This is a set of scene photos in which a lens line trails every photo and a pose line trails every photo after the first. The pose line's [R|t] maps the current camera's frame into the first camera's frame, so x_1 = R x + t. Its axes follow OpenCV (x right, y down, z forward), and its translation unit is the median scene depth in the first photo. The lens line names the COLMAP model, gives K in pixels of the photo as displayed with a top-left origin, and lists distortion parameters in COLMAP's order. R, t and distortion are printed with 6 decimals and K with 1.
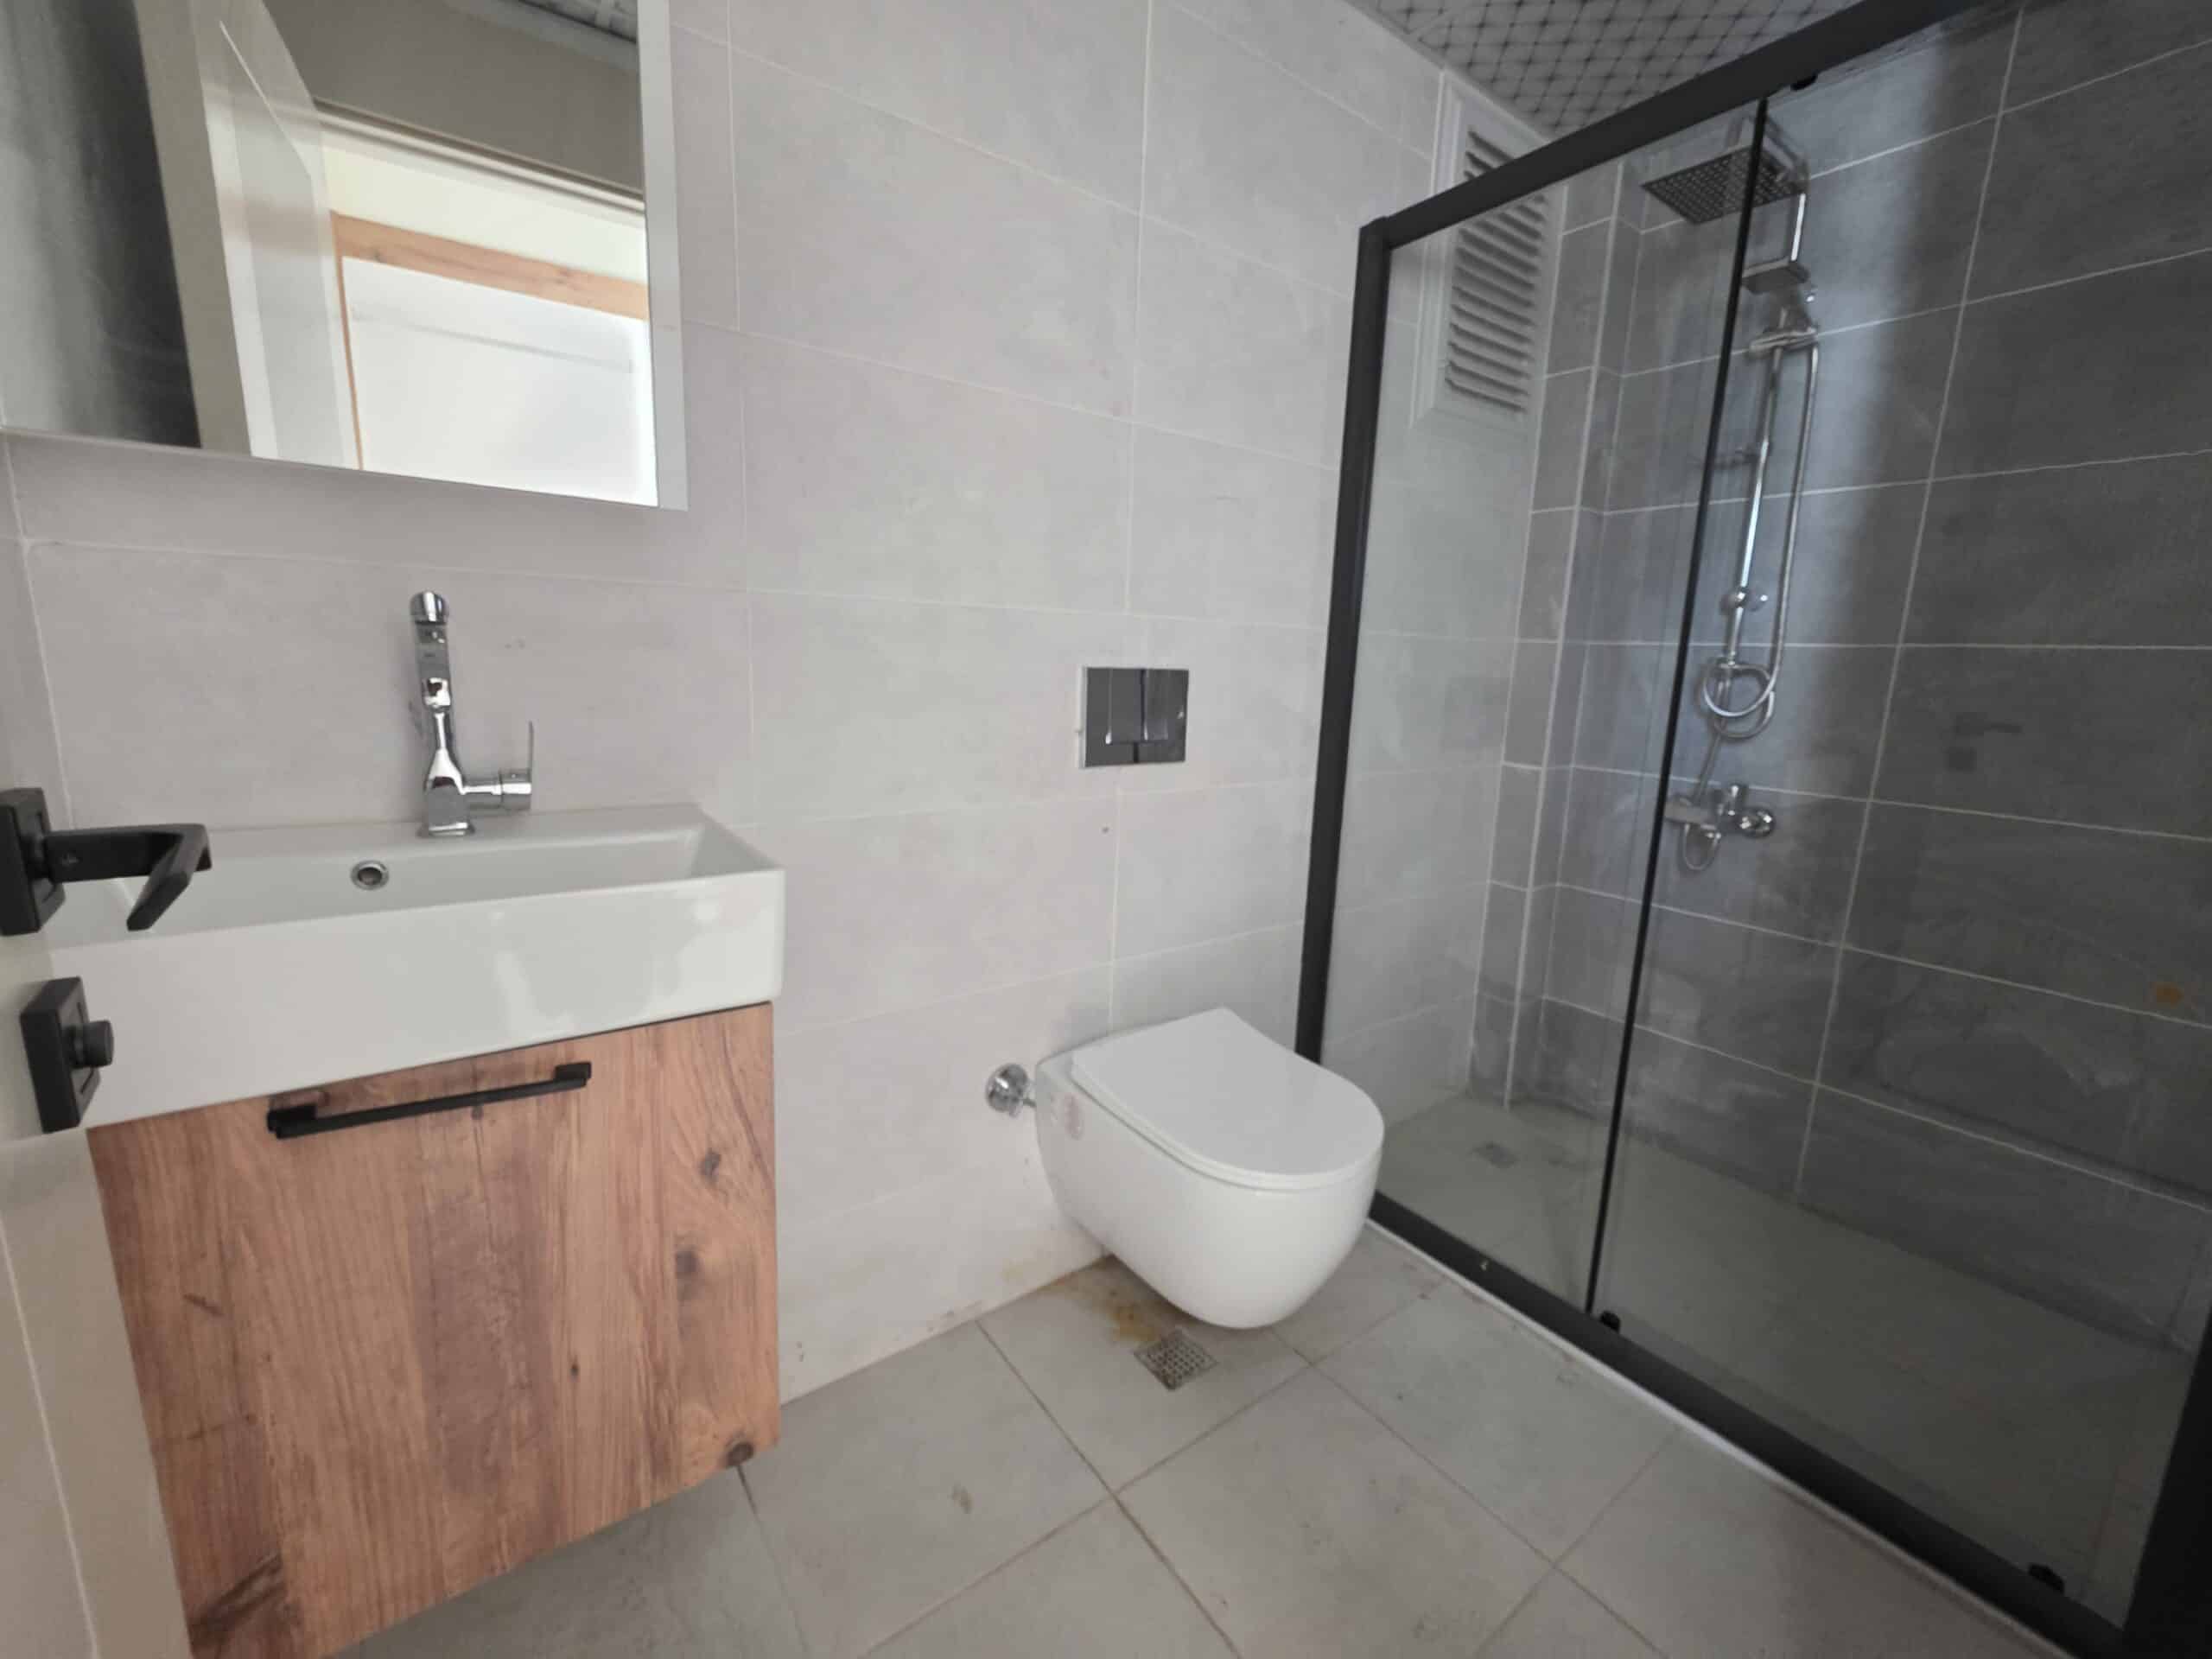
lens RADIAL K [[881.9, 0, 1099.0], [0, 881.9, 826.5], [0, 0, 1]] dist [0.002207, -0.000191]
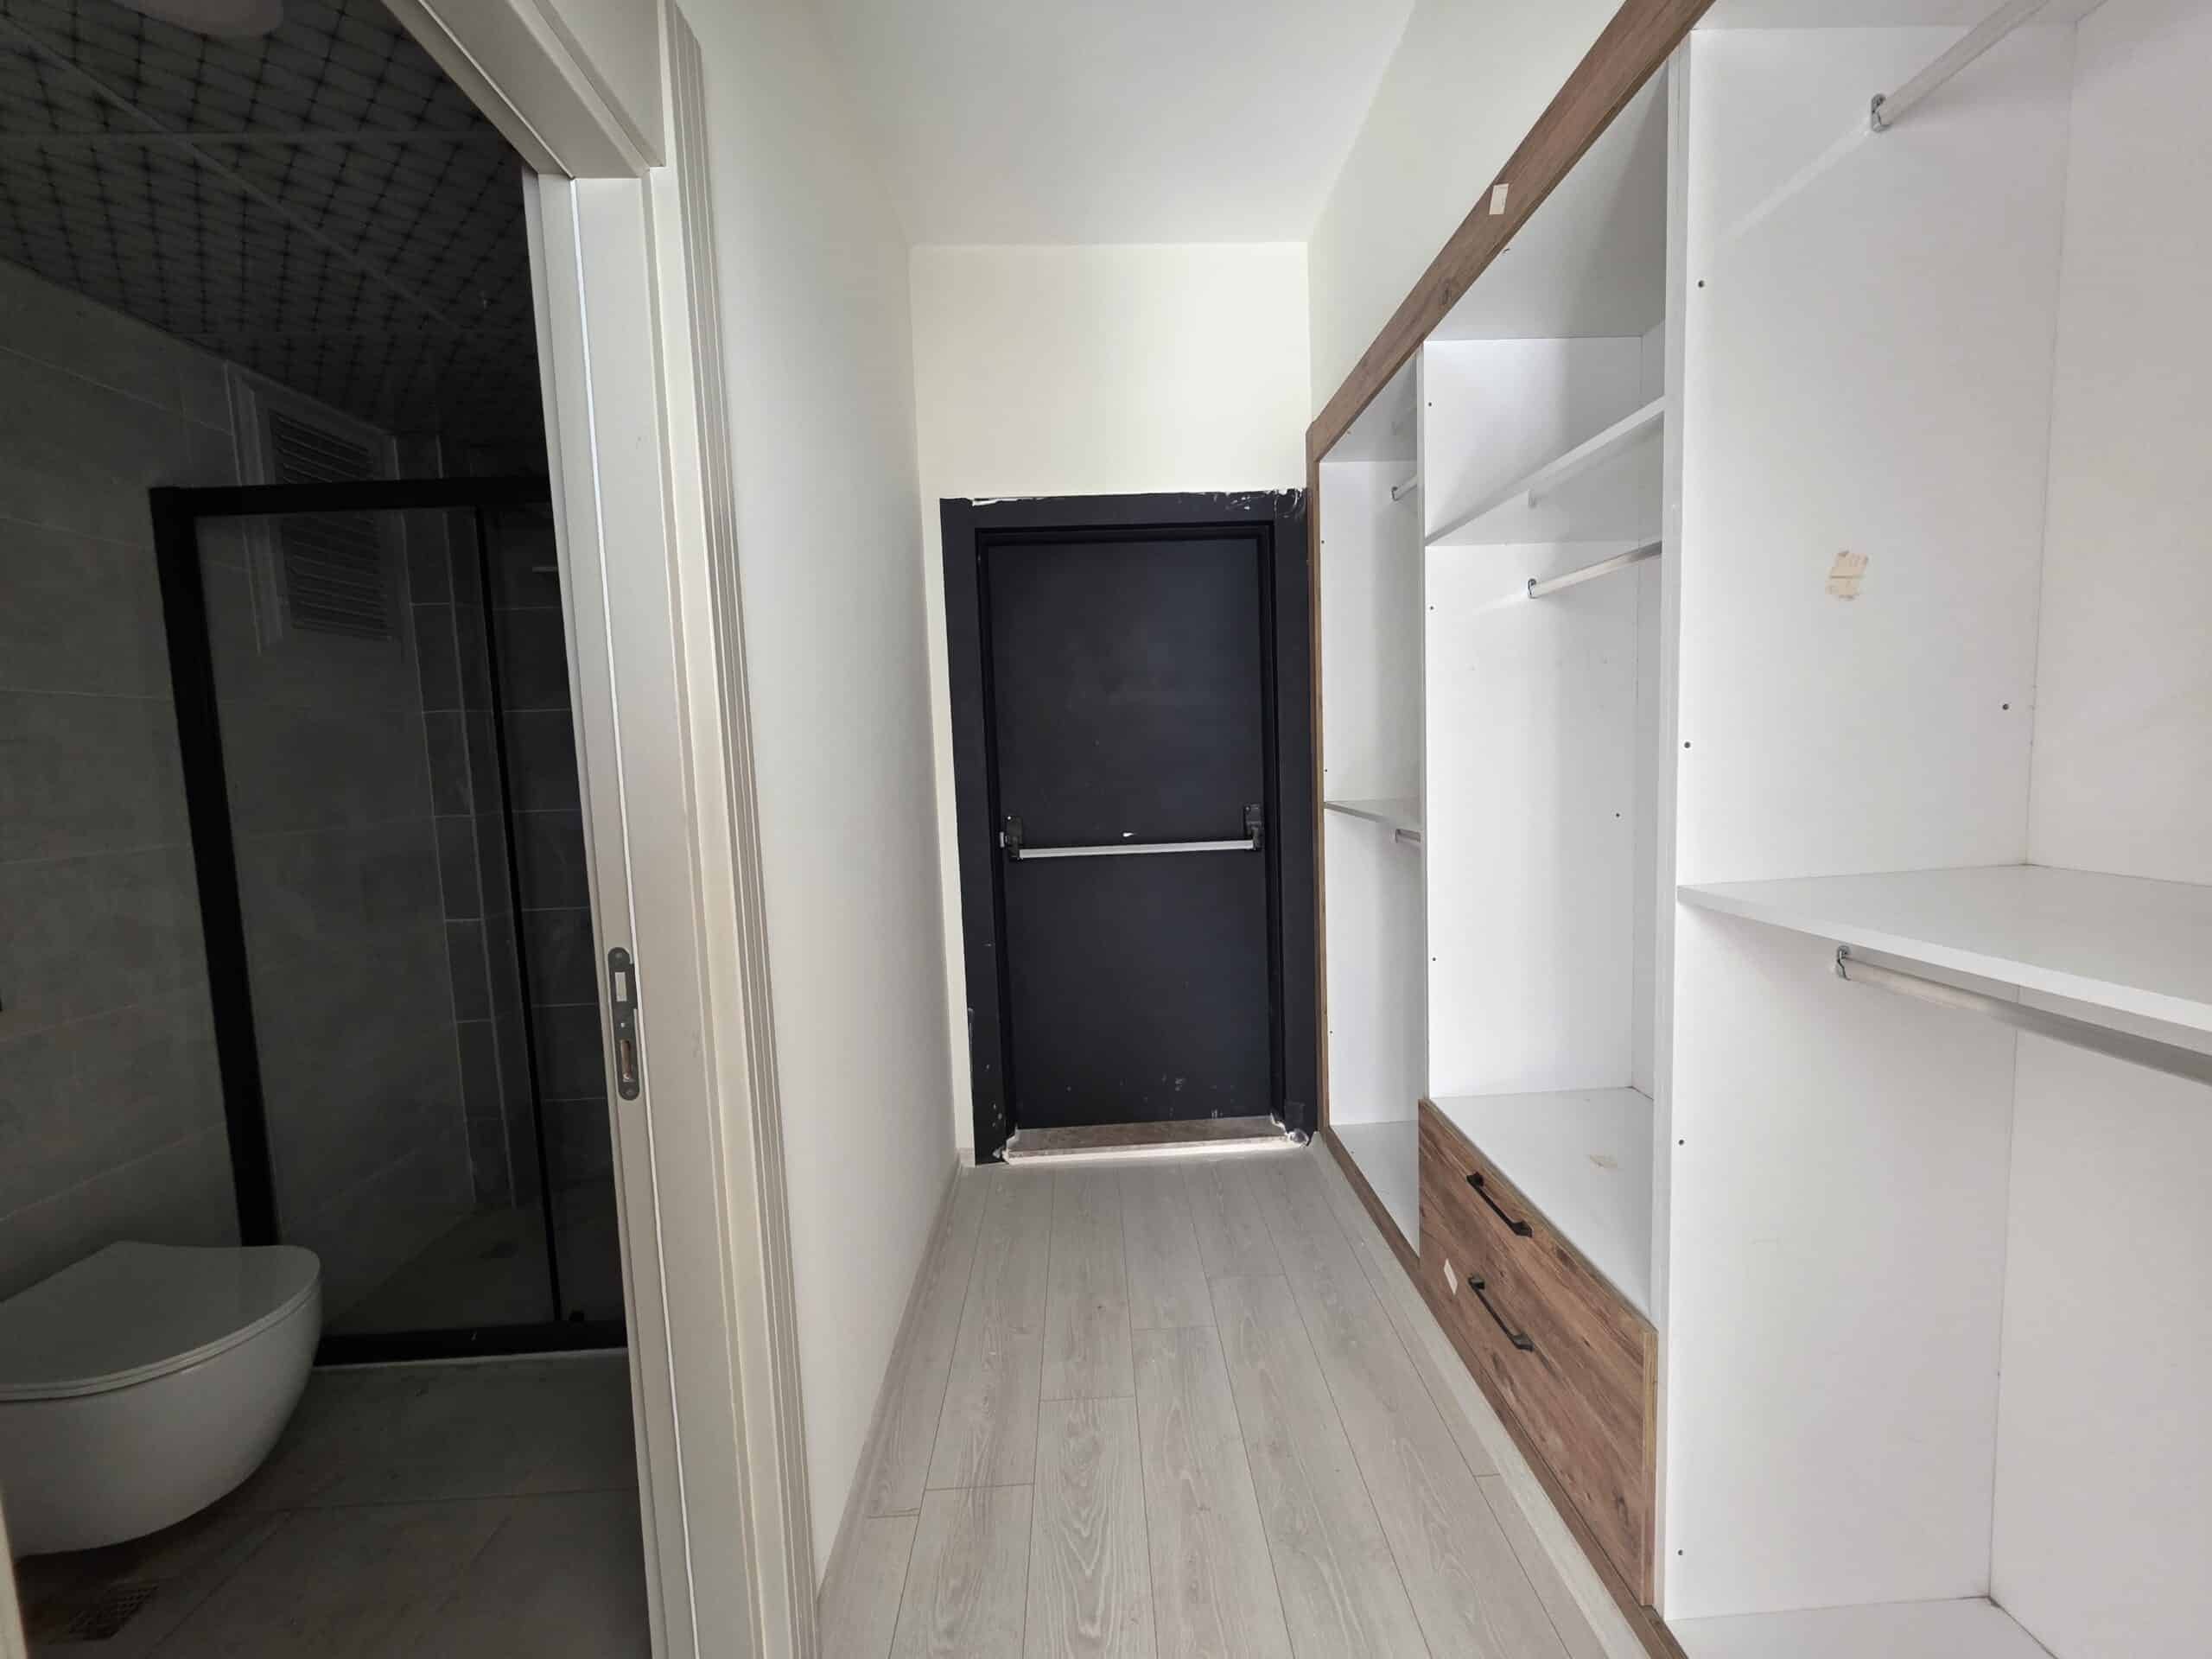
lens RADIAL K [[881.9, 0, 1108.0], [0, 881.9, 828.1], [0, 0, 1]] dist [0.002207, -0.000191]
pose [[0.552912, -0.126139, 0.823636, -0.002925], [0.207657, 0.978146, 0.010401, -0.023091], [-0.806949, 0.165283, 0.567023, -0.414647]]
